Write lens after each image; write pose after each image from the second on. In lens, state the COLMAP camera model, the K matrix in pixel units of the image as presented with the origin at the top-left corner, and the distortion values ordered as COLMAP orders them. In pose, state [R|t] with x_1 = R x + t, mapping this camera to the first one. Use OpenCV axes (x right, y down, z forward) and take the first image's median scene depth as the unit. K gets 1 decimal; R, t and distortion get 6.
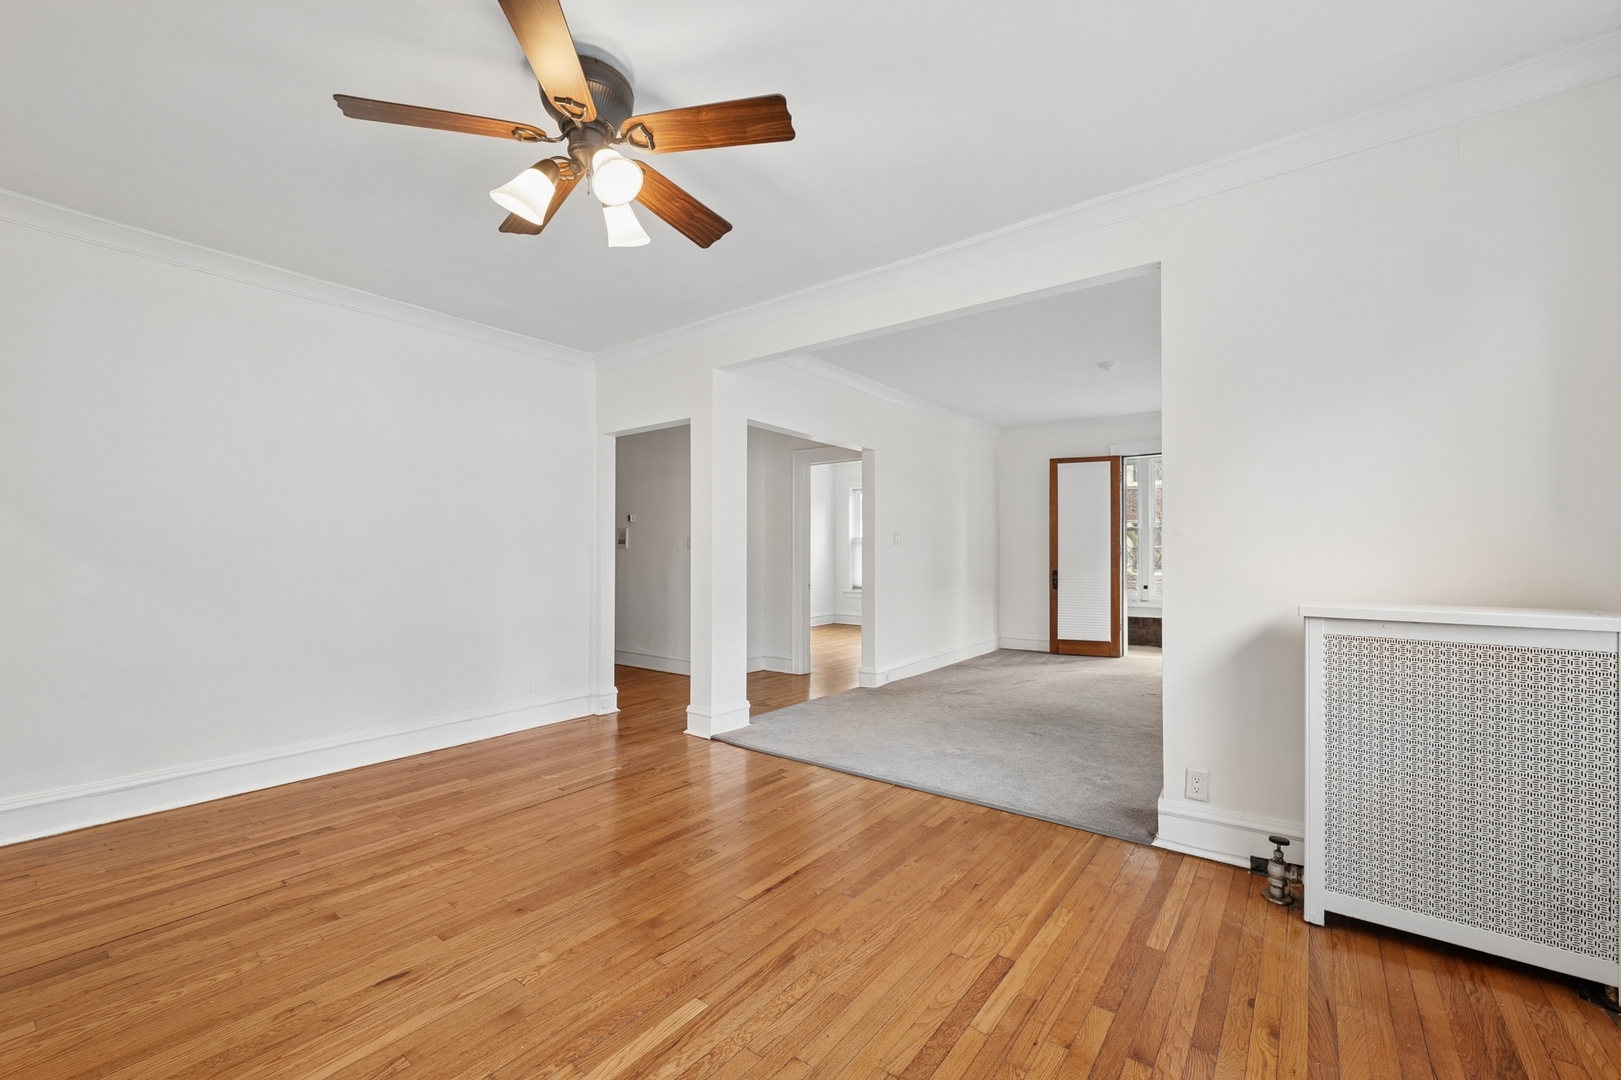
lens RADIAL K [[664.8, 0, 812.2], [0, 664.8, 555.1], [0, 0, 1]] dist [-0.000087, -0.000091]
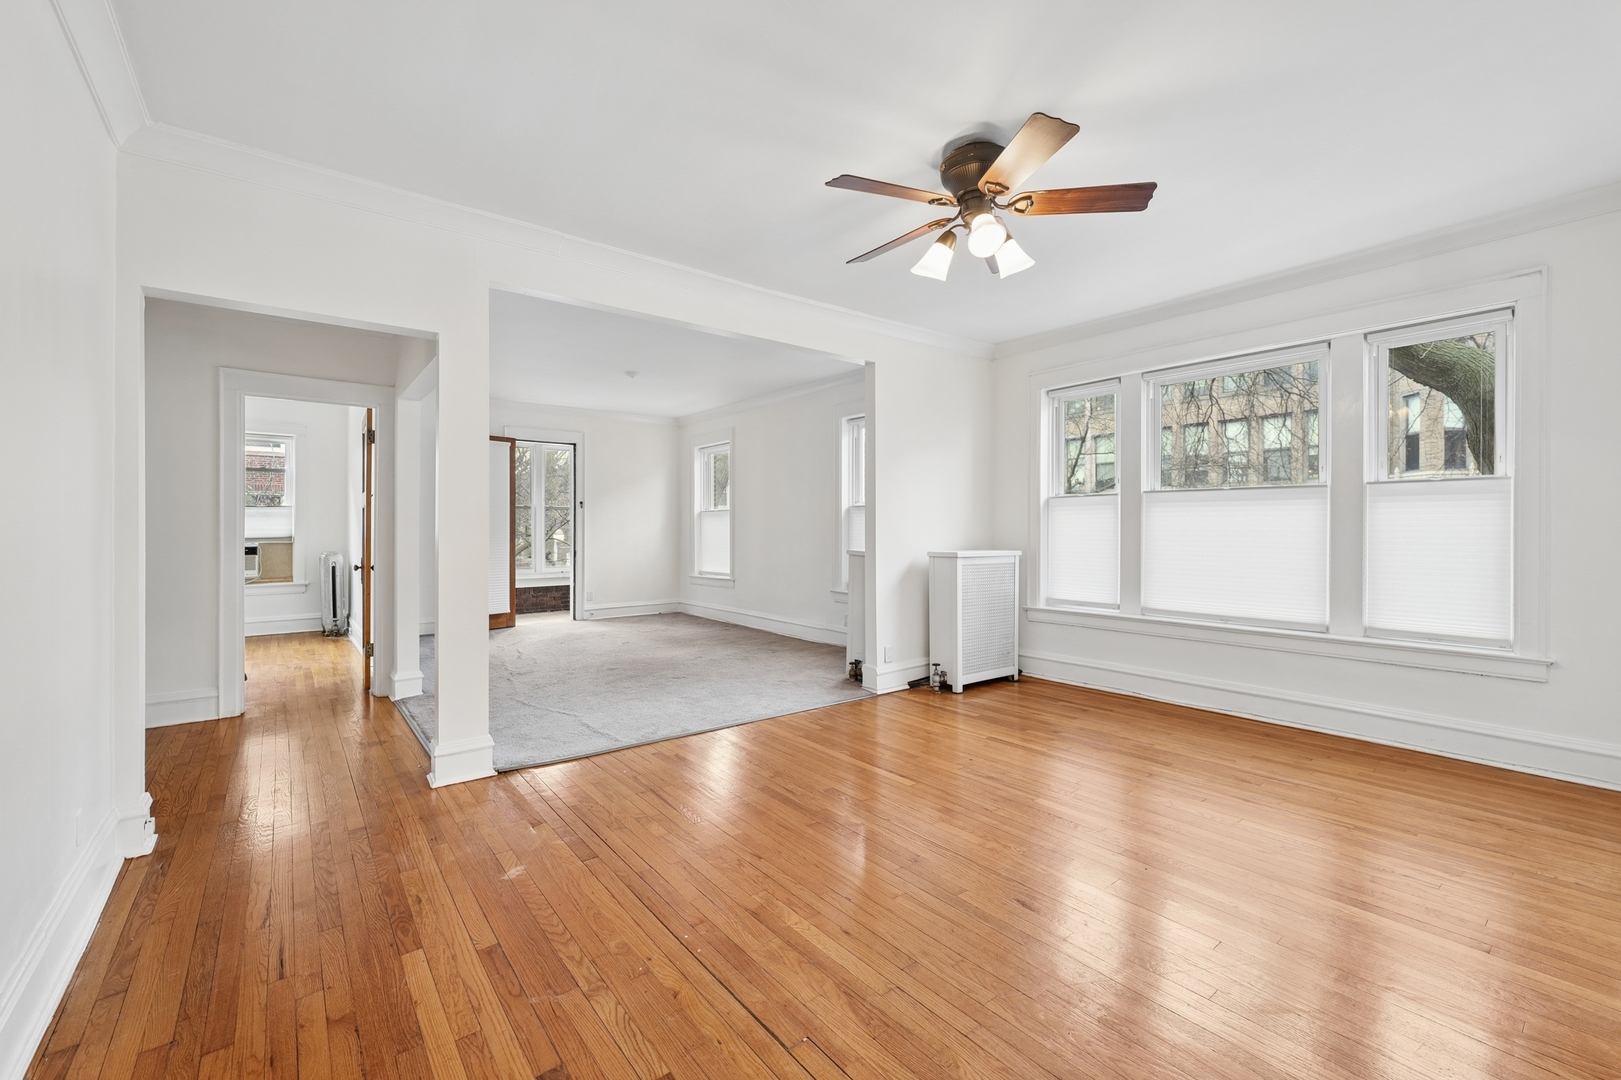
lens RADIAL K [[668.7, 0, 809.0], [0, 668.7, 527.6], [0, 0, 1]] dist [0.001332, 0.000094]
pose [[0.250083, 0.005348, 0.968210, -0.660561], [0.002211, 0.999979, -0.006095, 0.002641], [-0.968222, 0.003665, 0.250066, 0.388153]]
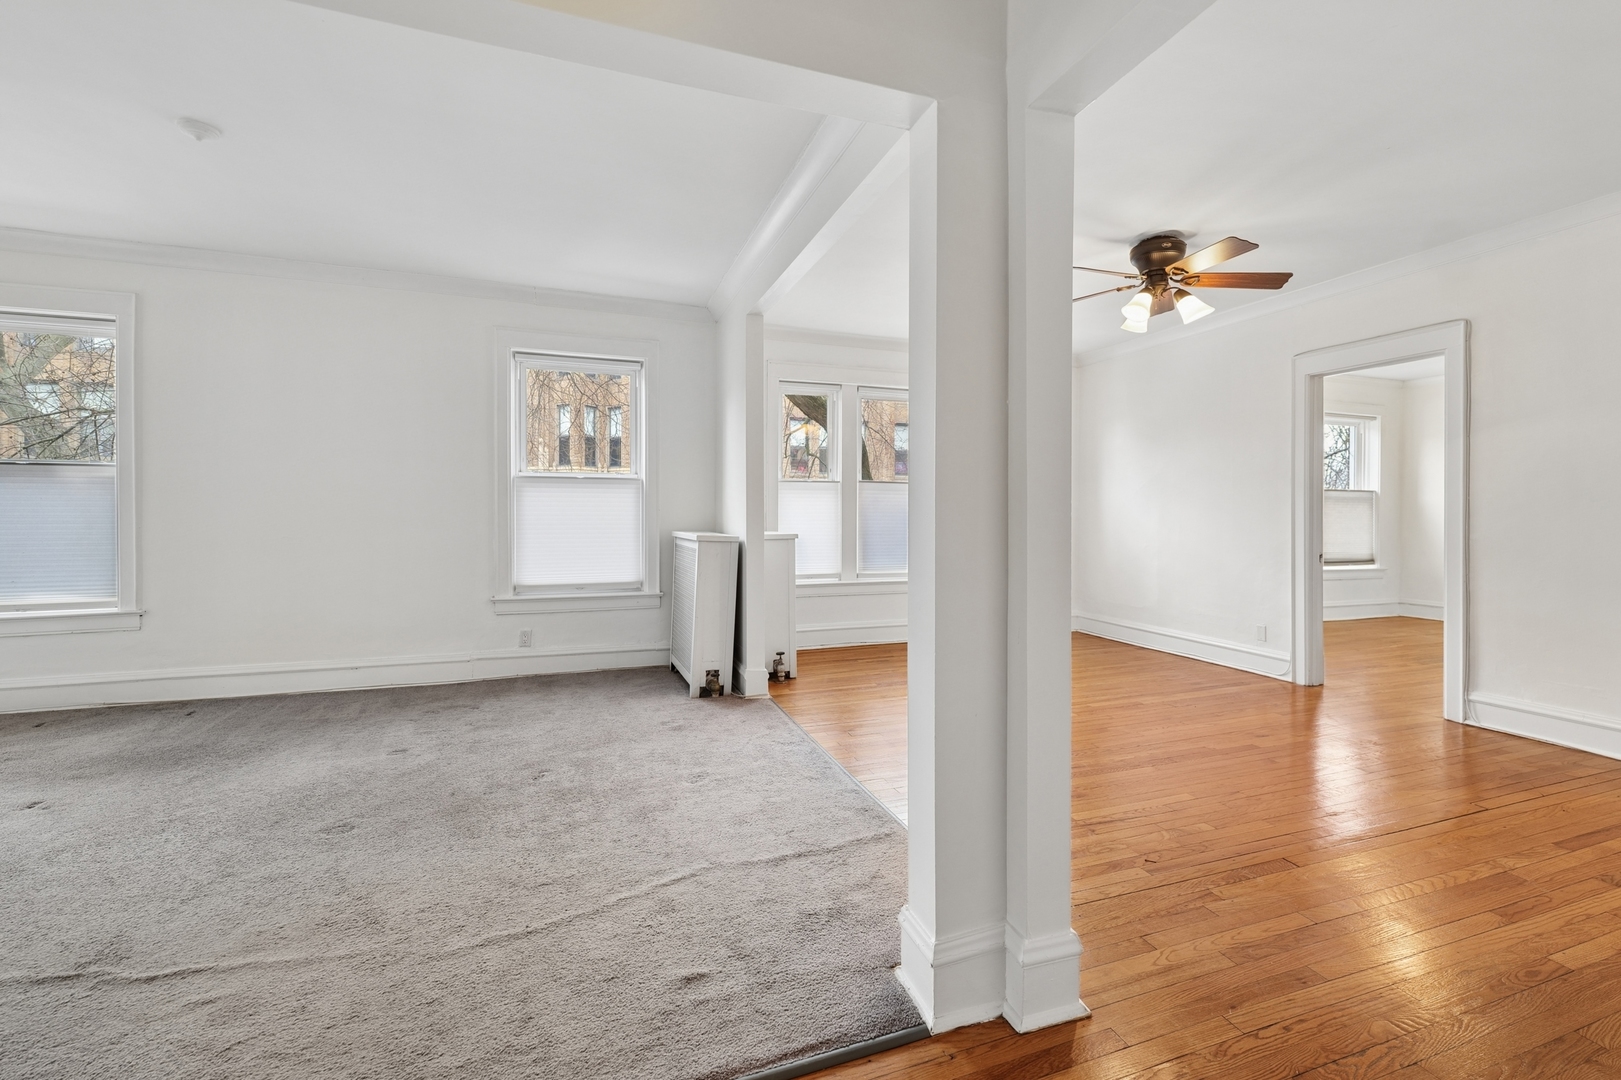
lens RADIAL K [[677.7, 0, 824.4], [0, 677.7, 497.1], [0, 0, 1]] dist [0.000991, -0.000059]
pose [[-0.838043, 0.012677, 0.545456, -0.238538], [-0.000297, 0.999719, -0.023691, 0.004165], [-0.545603, -0.020016, -0.837804, 1.185297]]
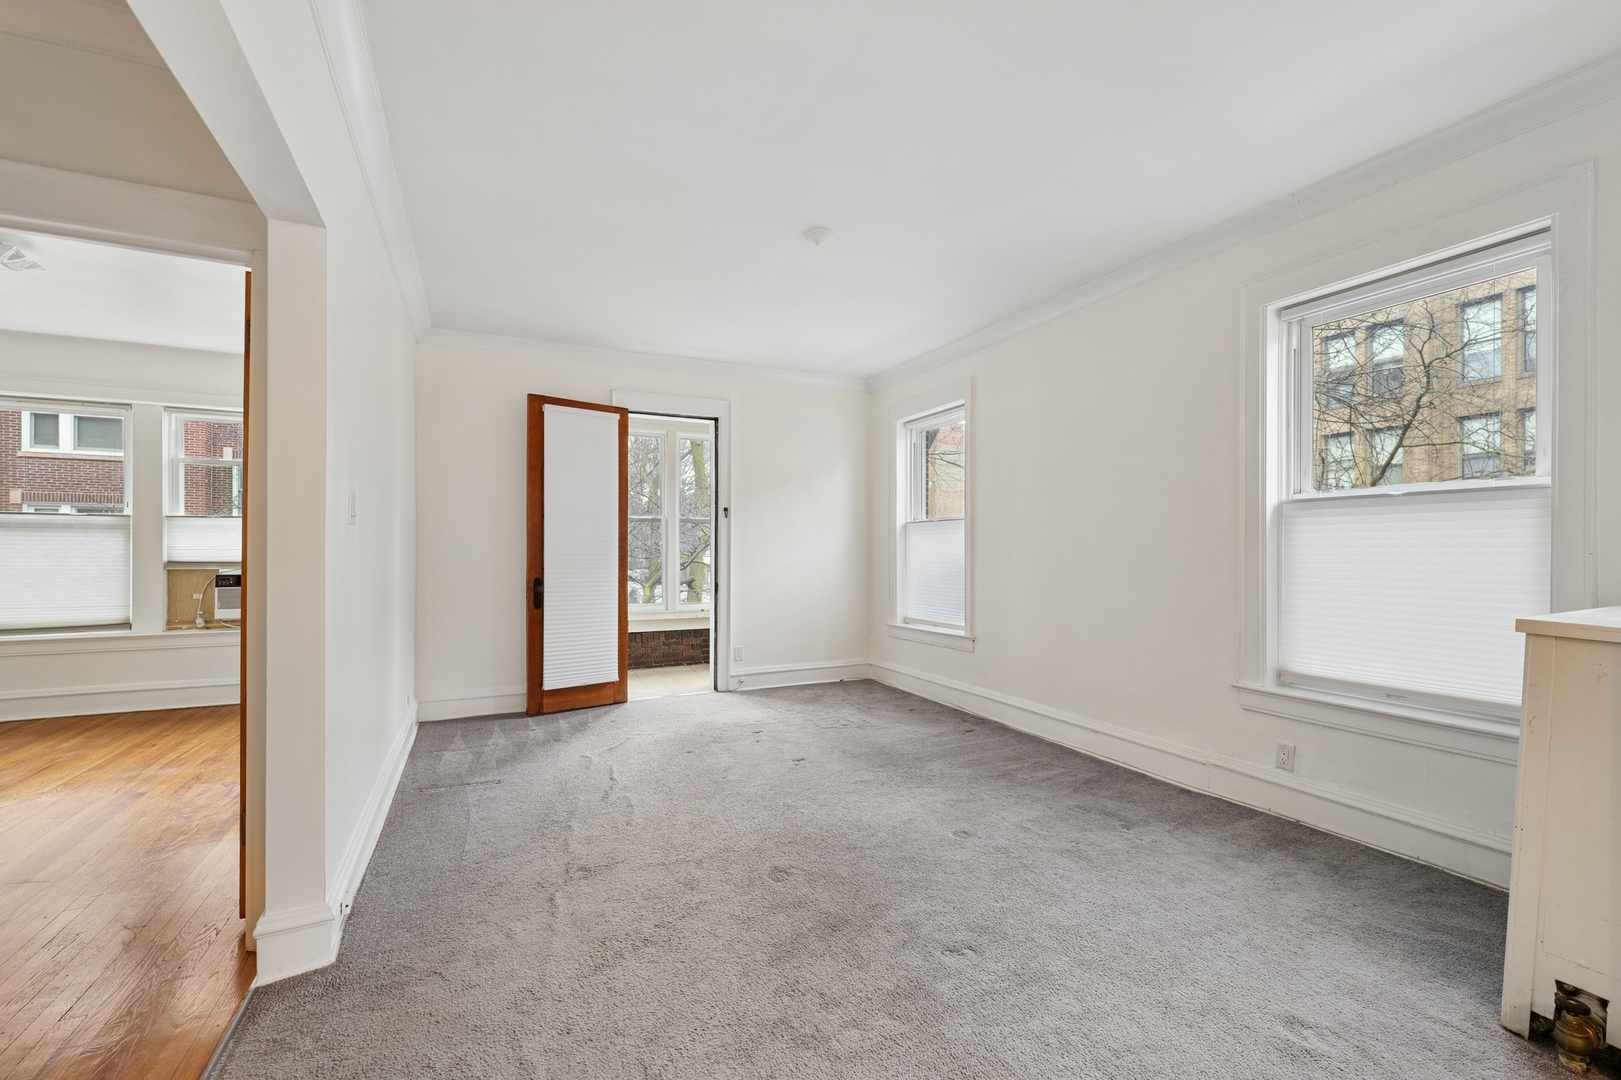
lens RADIAL K [[674.9, 0, 798.4], [0, 674.9, 552.1], [0, 0, 1]] dist [0.001070, 0.000014]
pose [[0.467511, 0.002783, 0.883983, -0.104876], [-0.001330, 0.999996, -0.002444, 0.000289], [-0.883986, -0.000033, 0.467513, 0.736487]]
